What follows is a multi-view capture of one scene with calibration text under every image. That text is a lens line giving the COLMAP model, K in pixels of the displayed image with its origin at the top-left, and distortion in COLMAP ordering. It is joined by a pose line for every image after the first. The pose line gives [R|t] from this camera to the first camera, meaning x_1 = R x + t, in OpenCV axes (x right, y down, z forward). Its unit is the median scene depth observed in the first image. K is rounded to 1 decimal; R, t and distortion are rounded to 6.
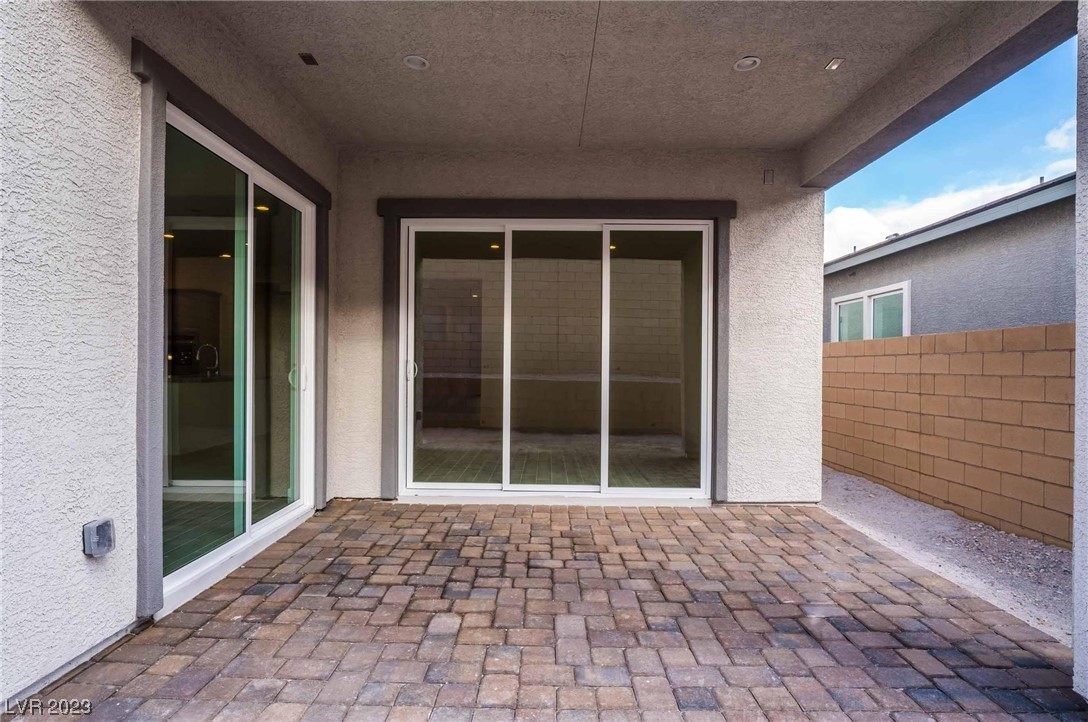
lens RADIAL K [[559.6, 0, 544.0], [0, 559.6, 361.0], [0, 0, 1]] dist [-0.003080, -0.000185]
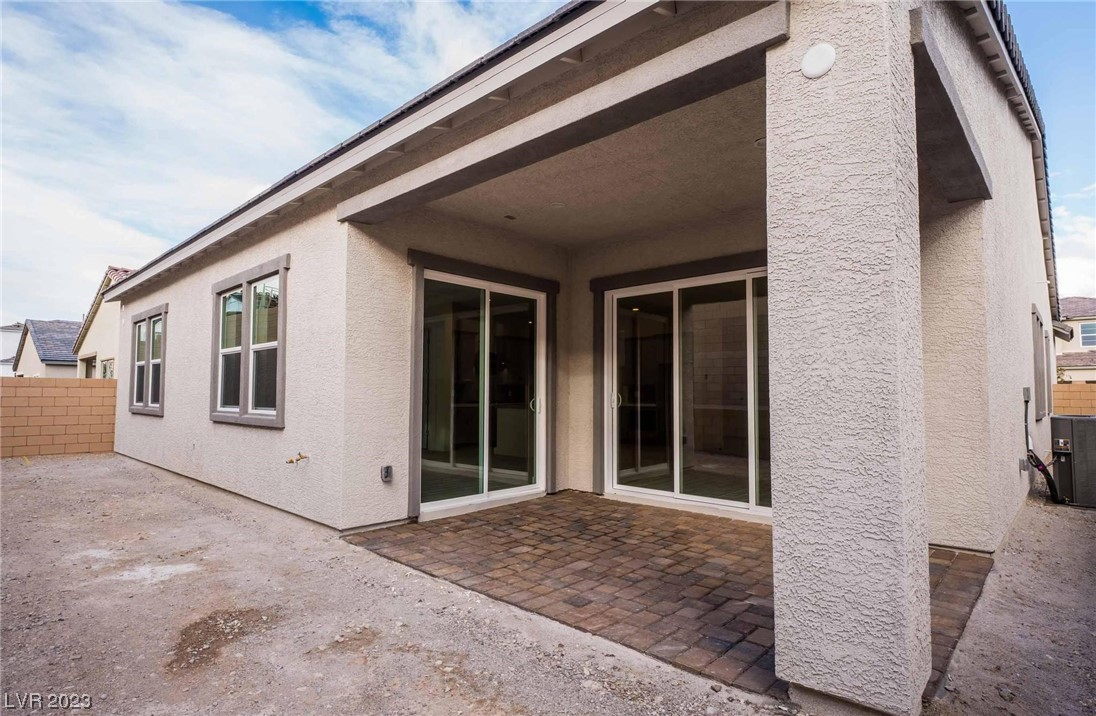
lens RADIAL K [[570.9, 0, 548.0], [0, 570.9, 358.0], [0, 0, 1]] dist [-0.002541, -0.000516]
pose [[0.737125, -0.049154, -0.673966, 0.829498], [0.007861, 0.997907, -0.064182, 0.001494], [0.675710, 0.042013, 0.735969, -0.188419]]
